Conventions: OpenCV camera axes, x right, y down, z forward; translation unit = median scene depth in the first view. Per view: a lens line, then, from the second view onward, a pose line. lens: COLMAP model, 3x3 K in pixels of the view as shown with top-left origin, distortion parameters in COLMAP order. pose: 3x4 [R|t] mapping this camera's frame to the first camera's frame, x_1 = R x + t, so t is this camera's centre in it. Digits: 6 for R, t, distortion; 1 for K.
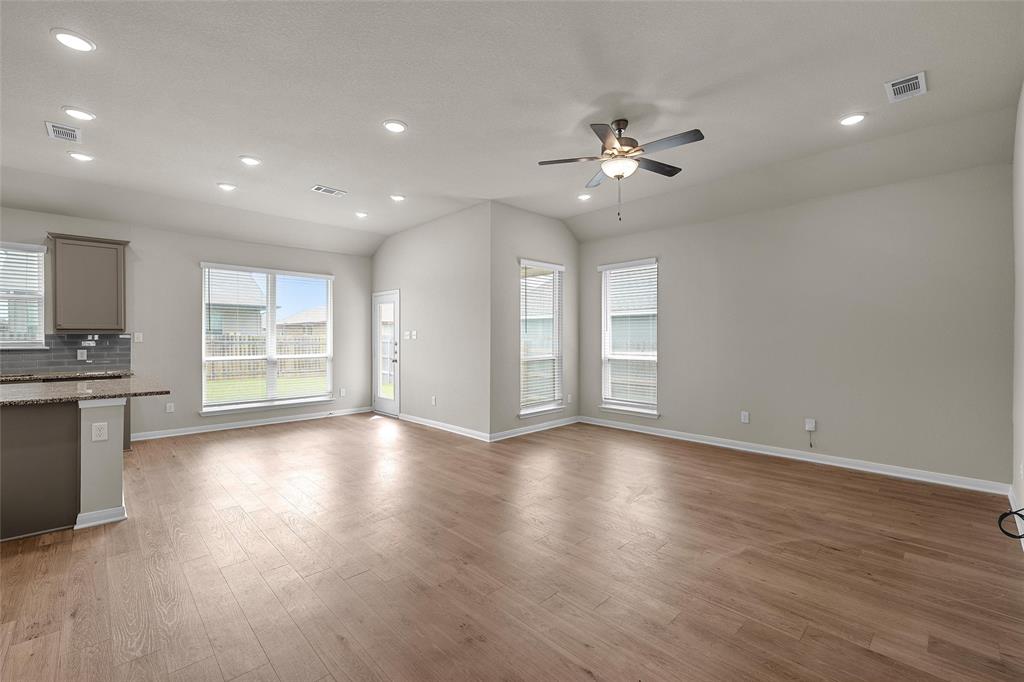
lens RADIAL K [[437.8, 0, 517.3], [0, 437.8, 337.6], [0, 0, 1]] dist [-0.001177, 0.000062]
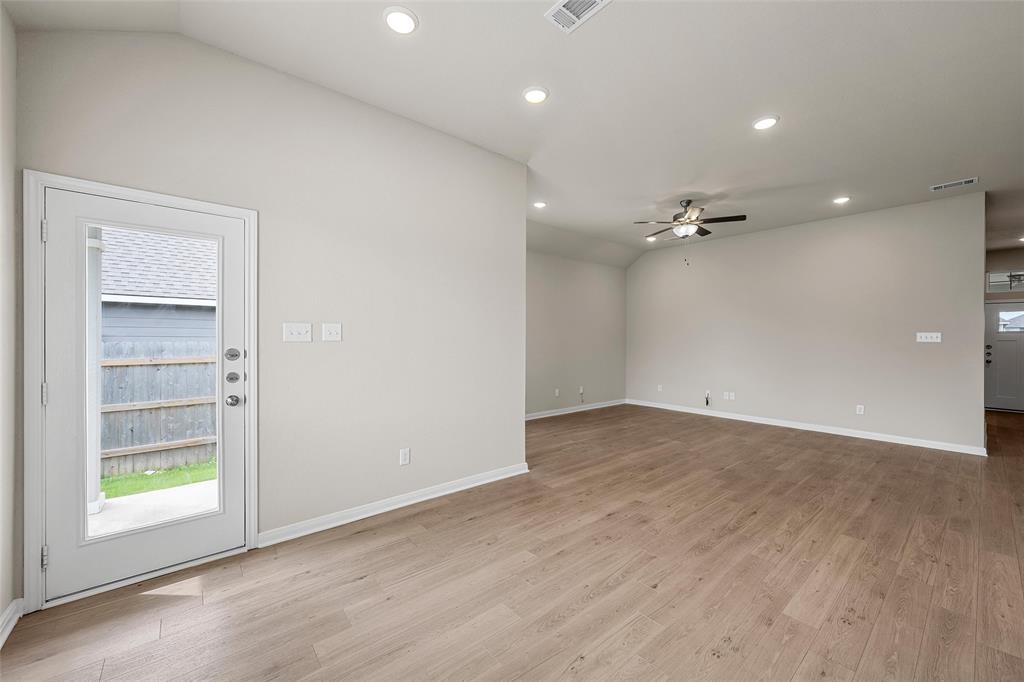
lens RADIAL K [[401.5, 0, 513.1], [0, 401.5, 336.8], [0, 0, 1]] dist [0.000529, -0.000189]
pose [[0.067368, 0.005297, 0.997714, -1.380649], [-0.005458, 0.999973, -0.004940, -0.002042], [-0.997713, -0.005113, 0.067395, 1.709770]]
